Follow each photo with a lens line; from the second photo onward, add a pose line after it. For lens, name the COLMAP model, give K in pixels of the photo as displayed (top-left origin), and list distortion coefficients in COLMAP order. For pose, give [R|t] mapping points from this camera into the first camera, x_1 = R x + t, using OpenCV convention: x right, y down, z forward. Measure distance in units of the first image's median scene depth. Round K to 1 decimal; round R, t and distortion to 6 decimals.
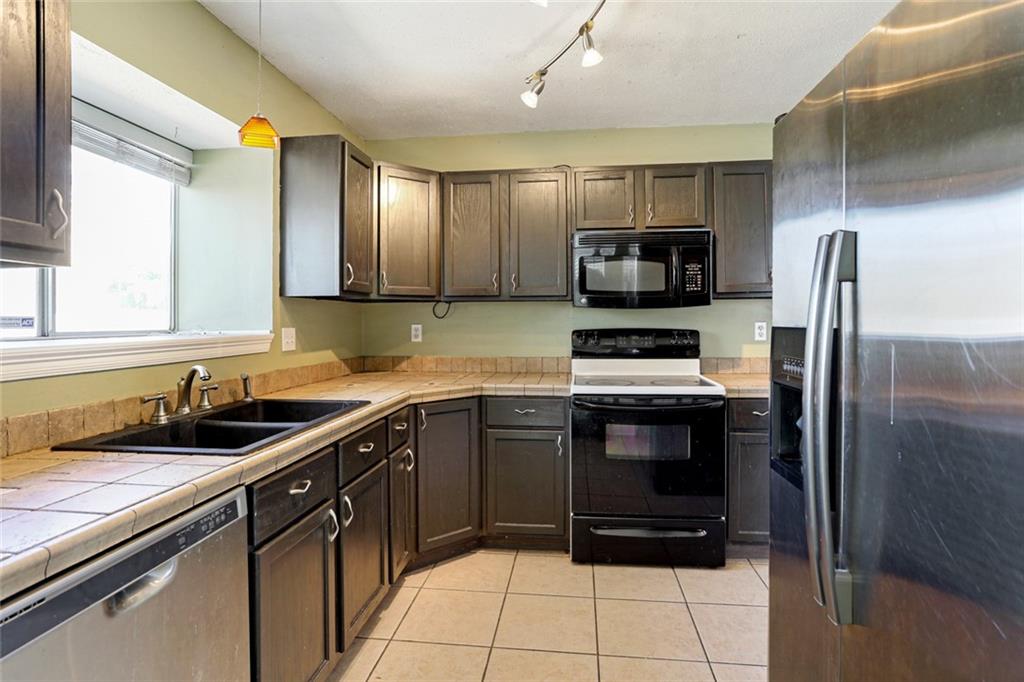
lens RADIAL K [[518.7, 0, 508.9], [0, 518.7, 342.4], [0, 0, 1]] dist [-0.076416, 0.053878]
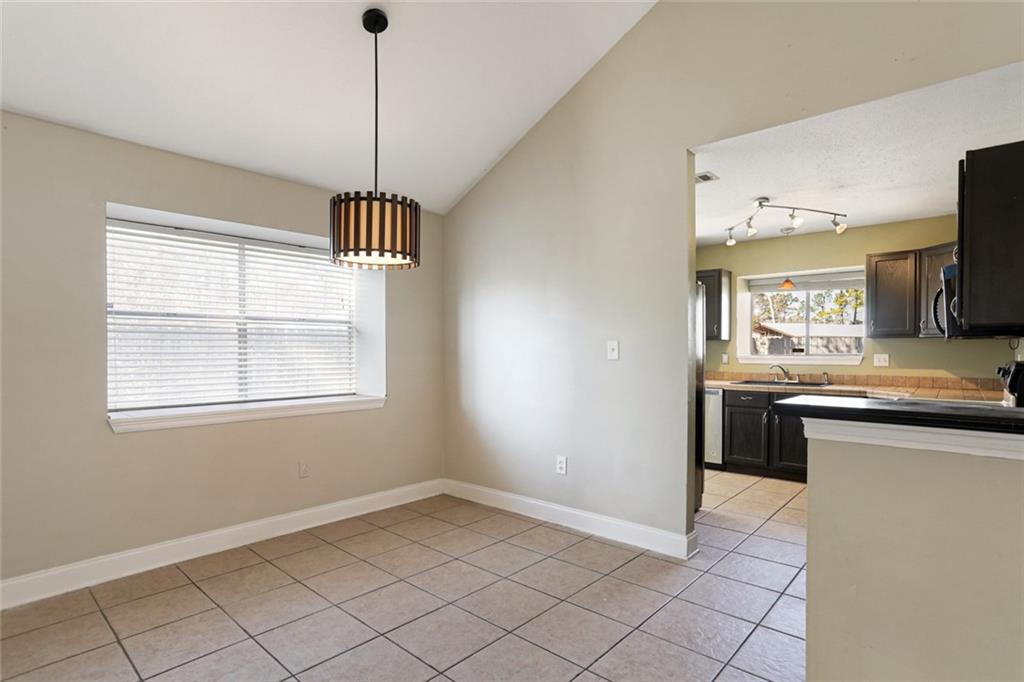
lens RADIAL K [[518.7, 0, 508.9], [0, 518.7, 342.4], [0, 0, 1]] dist [-0.076416, 0.053878]
pose [[-0.567340, -0.007213, -0.823452, 2.044148], [-0.033861, 0.999320, 0.014575, -0.056039], [0.822787, 0.036152, -0.567199, 0.983736]]
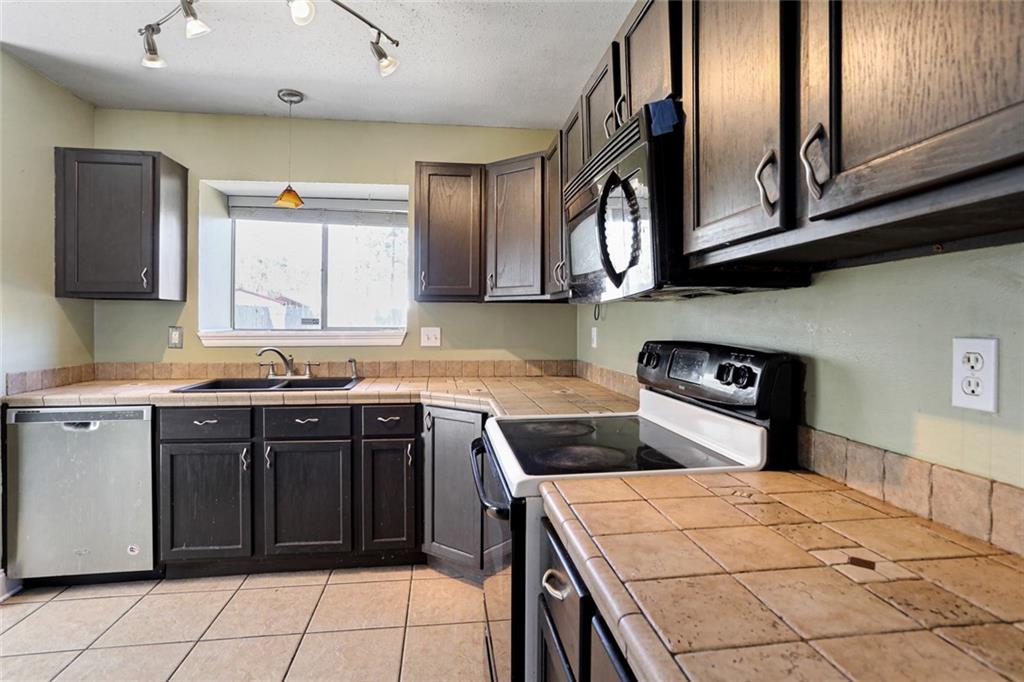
lens RADIAL K [[518.7, 0, 508.9], [0, 518.7, 342.4], [0, 0, 1]] dist [-0.076416, 0.053878]
pose [[0.263558, 0.043827, -0.963648, 0.859255], [-0.045350, 0.998426, 0.033006, -0.044237], [0.963577, 0.035002, 0.265130, 0.907335]]
